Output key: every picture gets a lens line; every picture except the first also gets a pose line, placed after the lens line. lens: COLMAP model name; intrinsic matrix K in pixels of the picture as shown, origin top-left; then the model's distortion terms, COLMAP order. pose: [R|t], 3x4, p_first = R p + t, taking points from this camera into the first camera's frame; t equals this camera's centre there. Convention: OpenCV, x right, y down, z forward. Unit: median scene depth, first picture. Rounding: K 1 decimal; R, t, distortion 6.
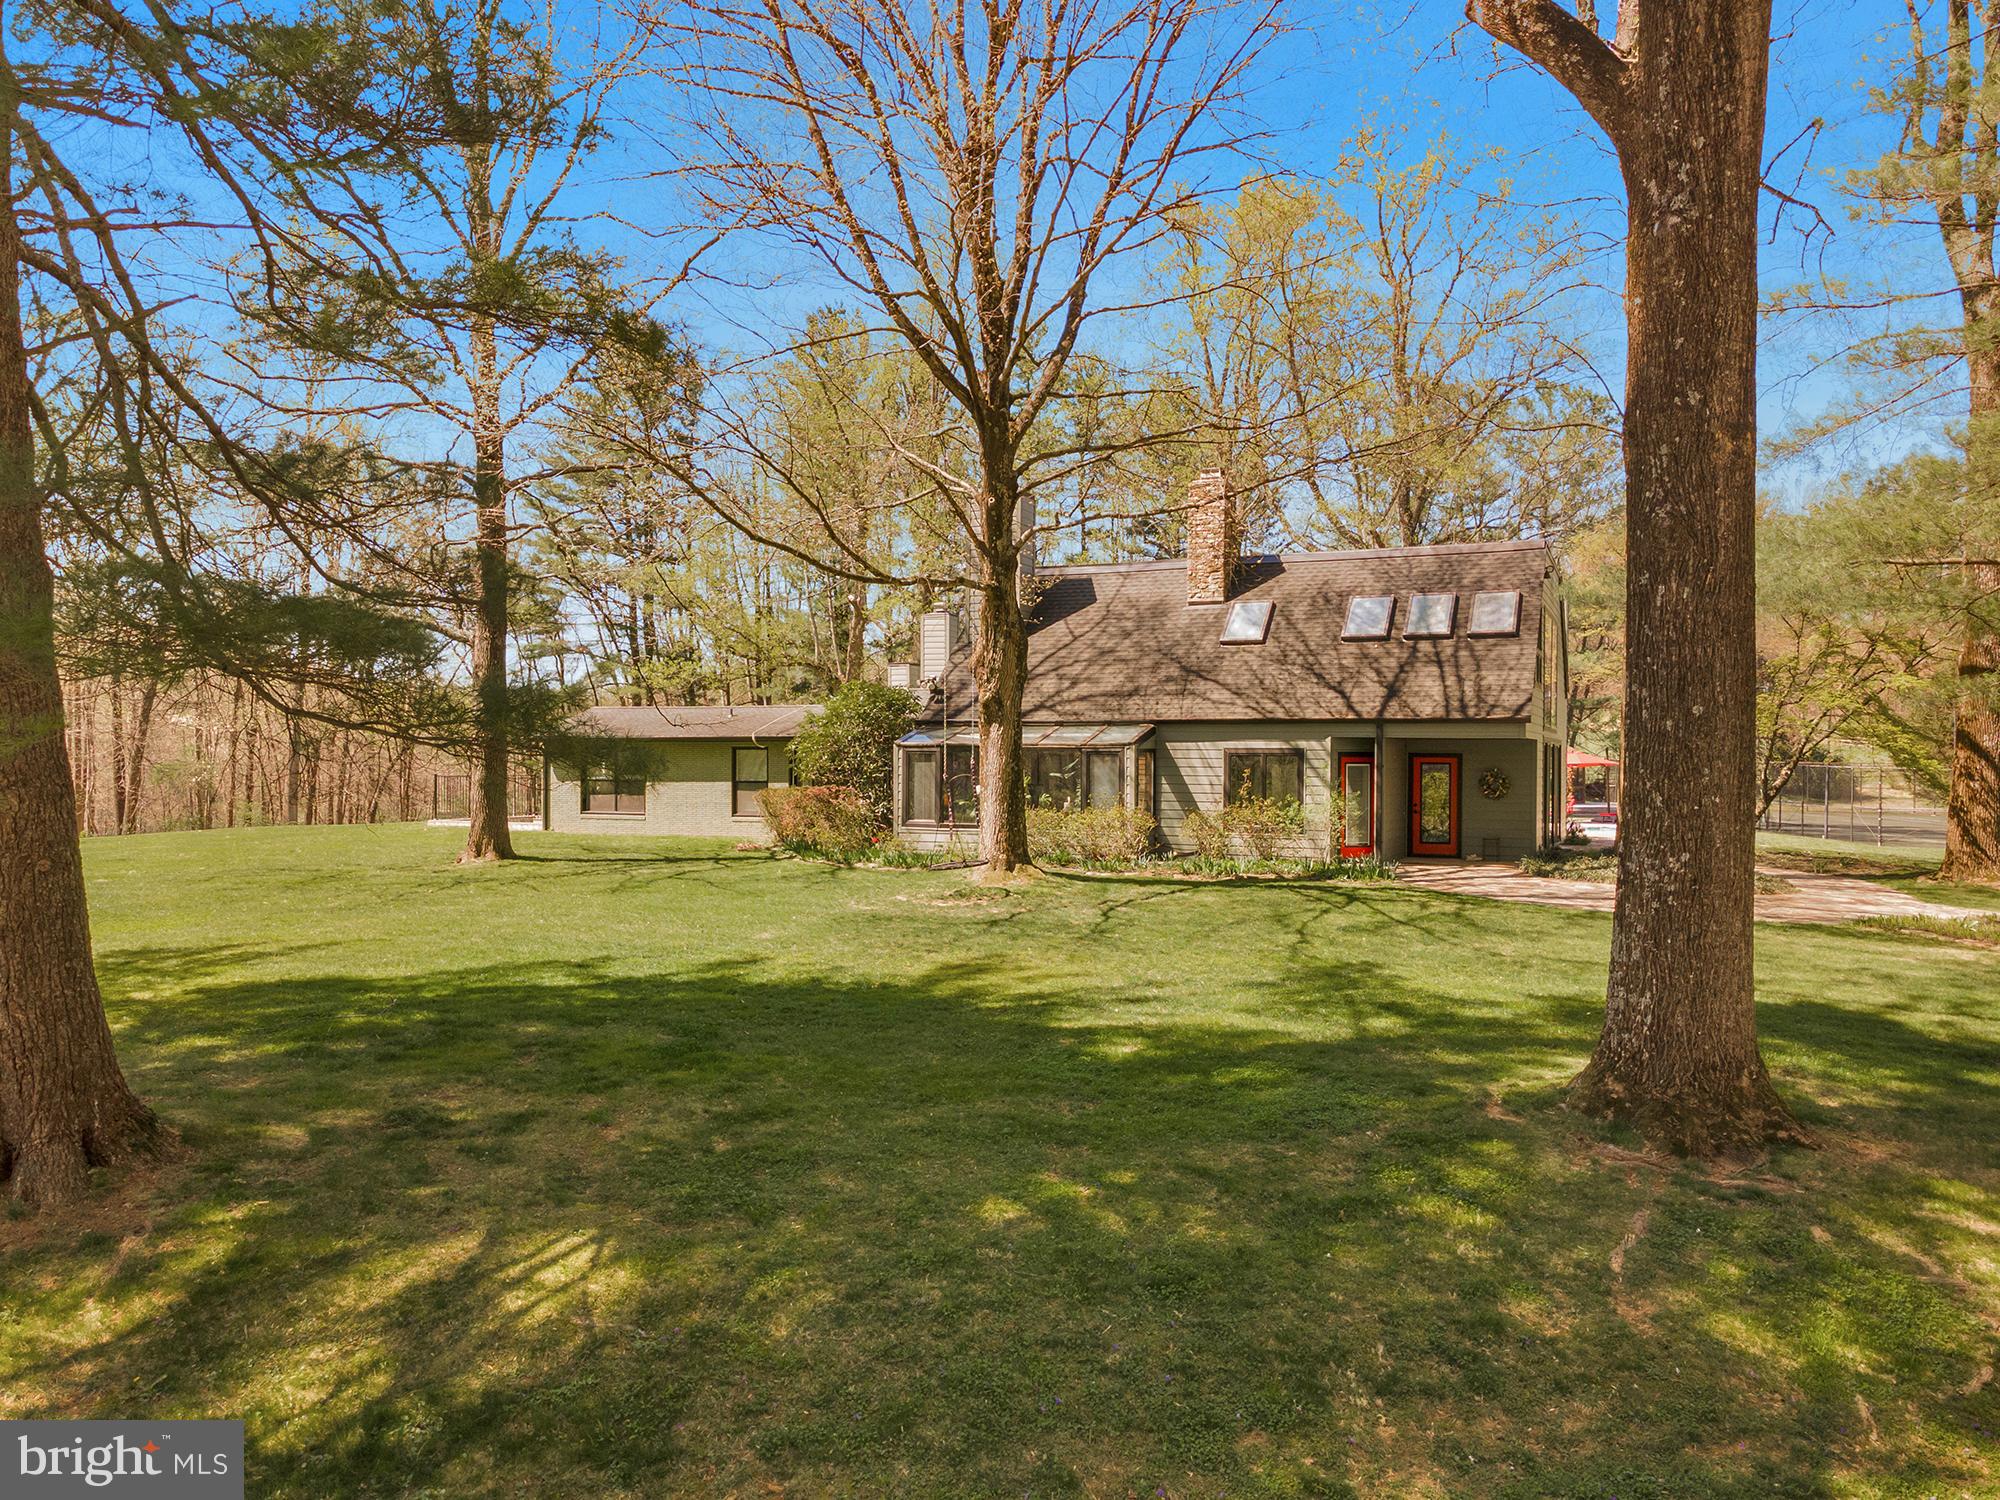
lens RADIAL K [[1501.1, 0, 923.0], [0, 1501.1, 722.8], [0, 0, 1]] dist [0.031612, 0.016034]
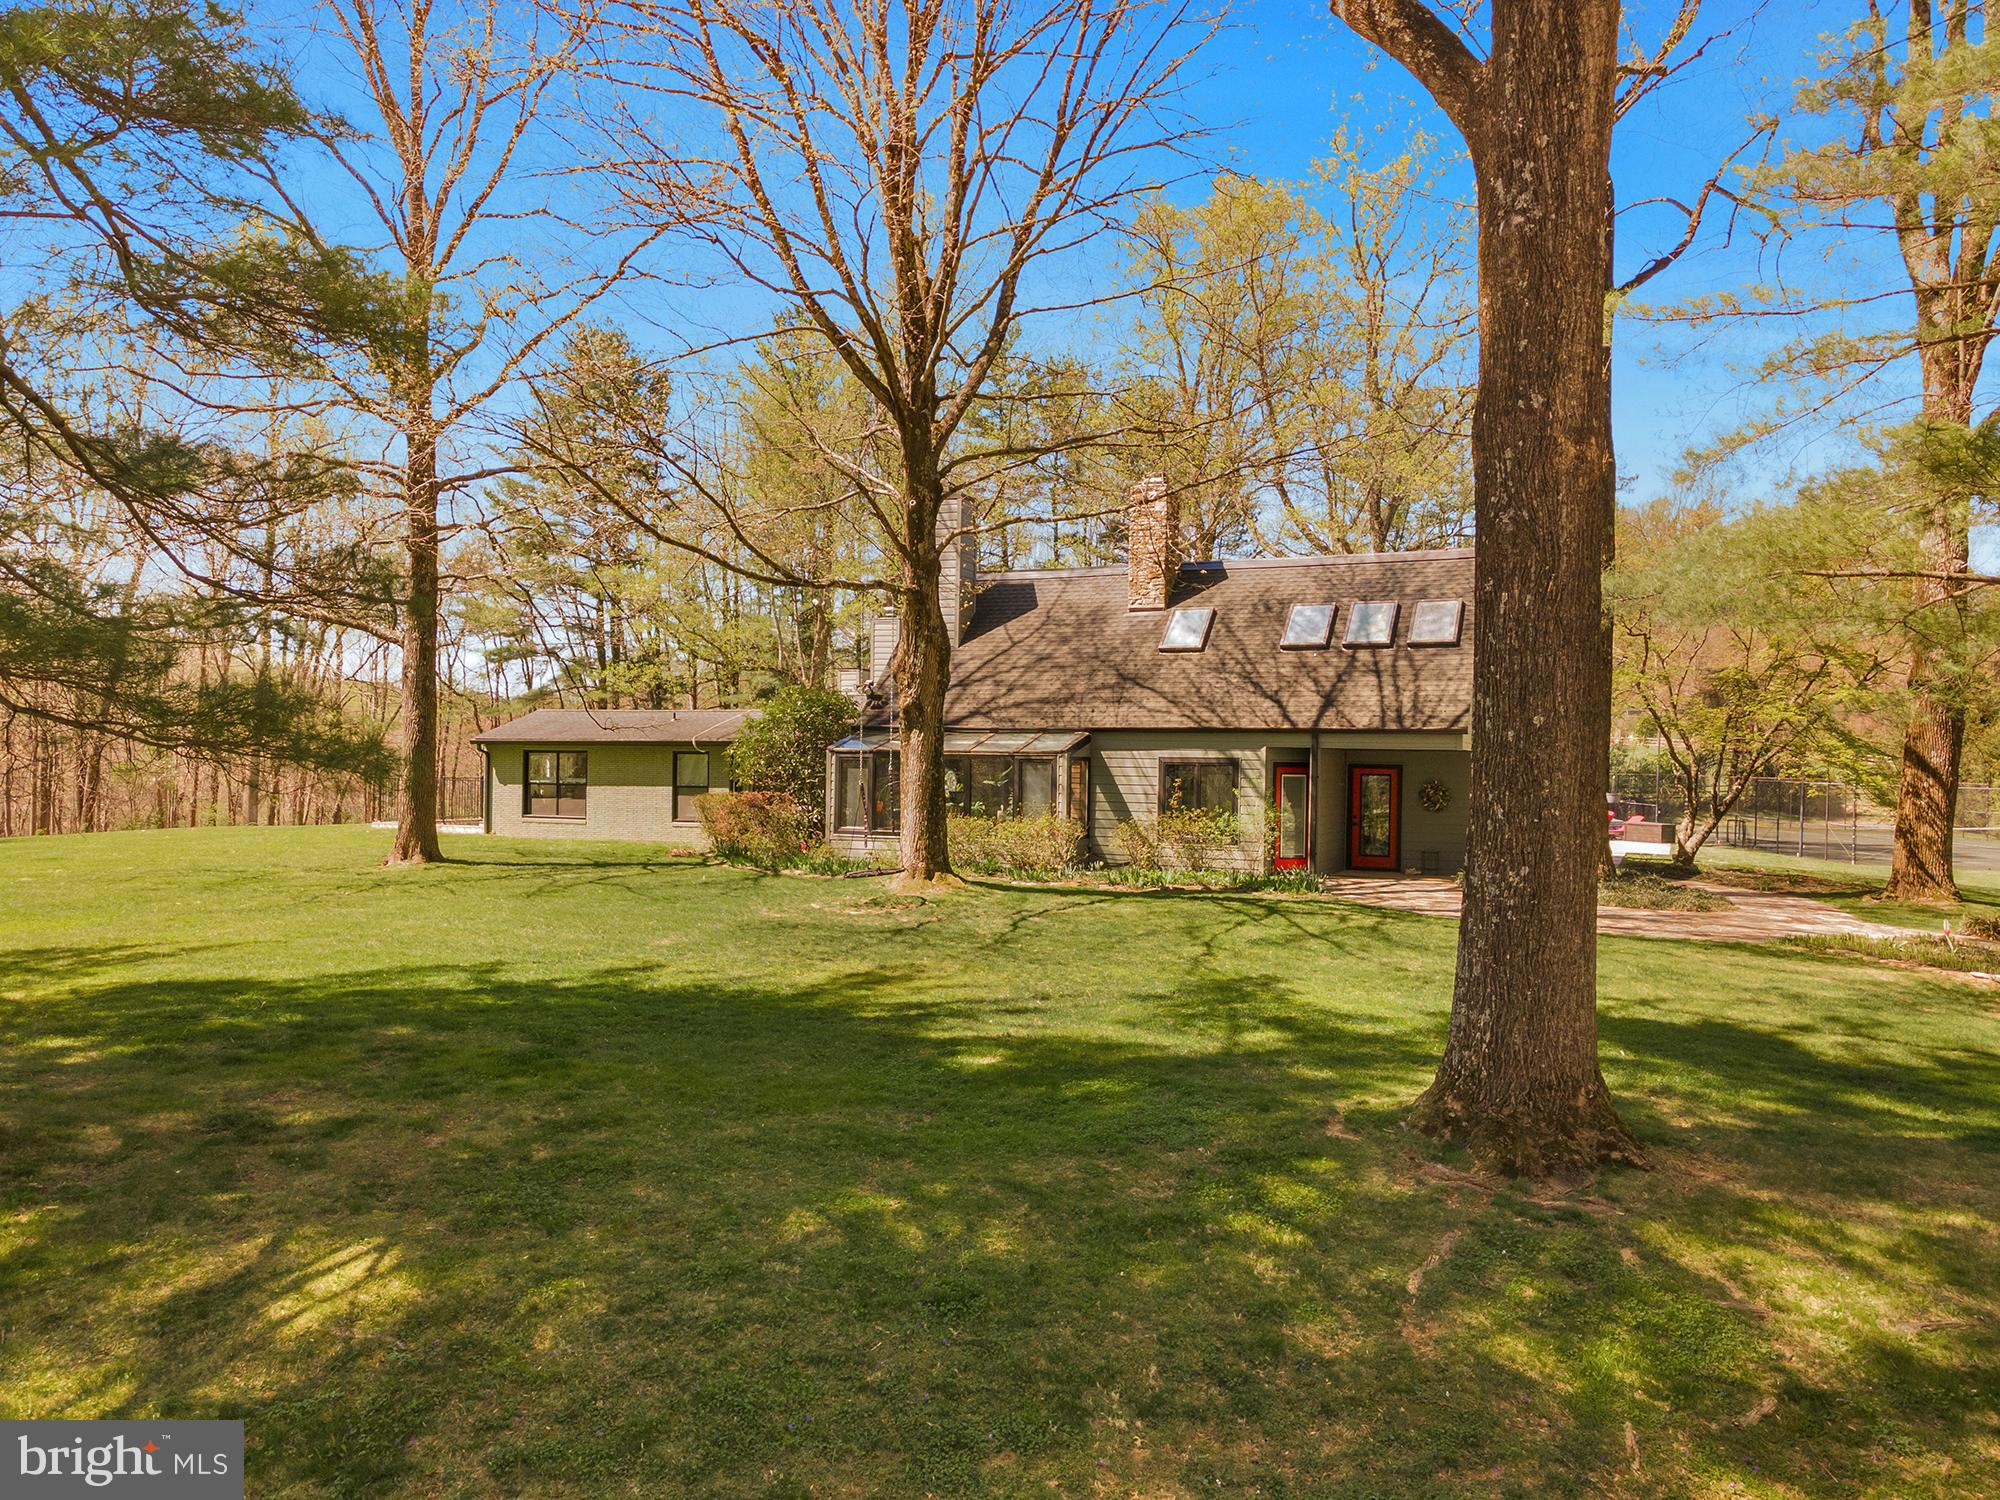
lens RADIAL K [[1501.1, 0, 1125.3], [0, 1501.1, 734.6], [0, 0, 1]] dist [0.031612, 0.016034]
pose [[0.999641, 0.009837, -0.024931, 0.252350], [-0.009866, 0.999951, -0.001048, 0.004172], [0.024919, 0.001294, 0.999689, 0.020922]]
